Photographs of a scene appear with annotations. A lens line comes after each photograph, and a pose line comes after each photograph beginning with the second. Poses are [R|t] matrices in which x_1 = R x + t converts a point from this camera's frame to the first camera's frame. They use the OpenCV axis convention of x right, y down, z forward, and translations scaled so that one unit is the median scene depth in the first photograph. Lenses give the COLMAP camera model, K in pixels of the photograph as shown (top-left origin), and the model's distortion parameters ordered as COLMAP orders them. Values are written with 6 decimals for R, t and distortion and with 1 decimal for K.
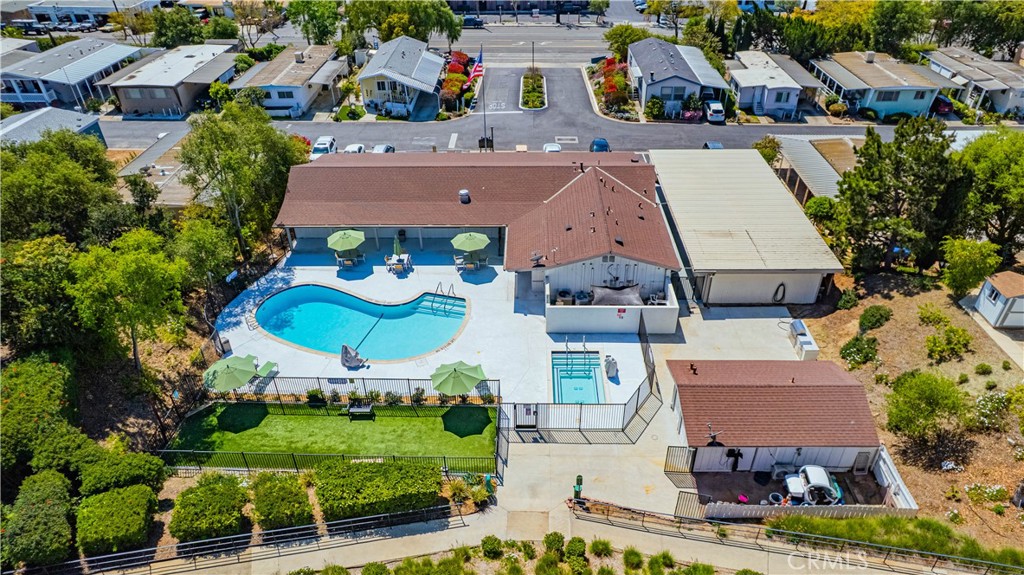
lens RADIAL K [[646.3, 0, 512.0], [0, 646.3, 287.5], [0, 0, 1]] dist [-0.033127, -0.000289]
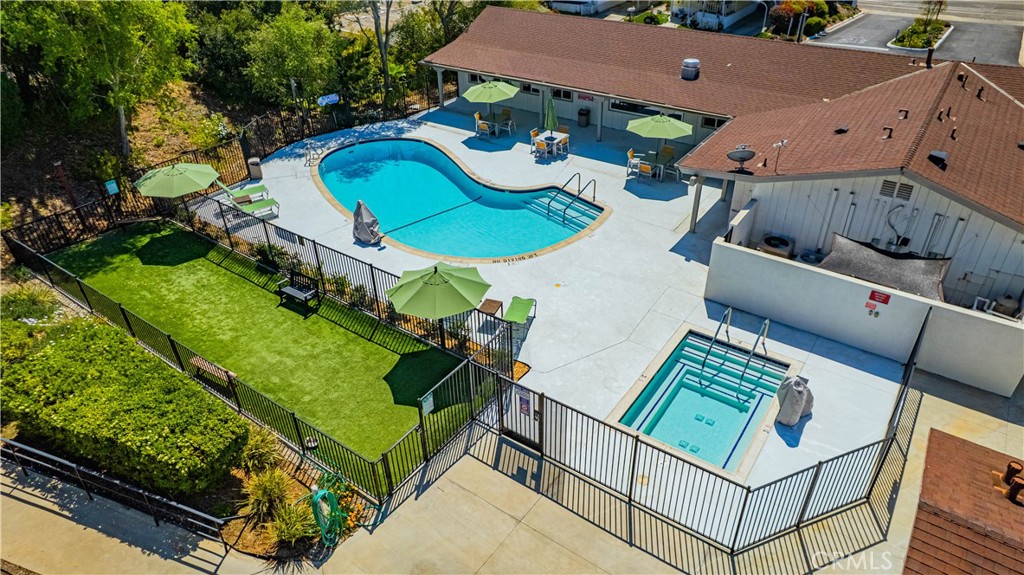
lens RADIAL K [[655.7, 0, 512.0], [0, 655.7, 287.5], [0, 0, 1]] dist [-0.007480, 0.003770]
pose [[0.834951, 0.309209, -0.455244, 0.161838], [-0.310960, 0.947592, 0.073295, 0.073757], [0.454049, 0.080365, 0.887345, 0.503566]]
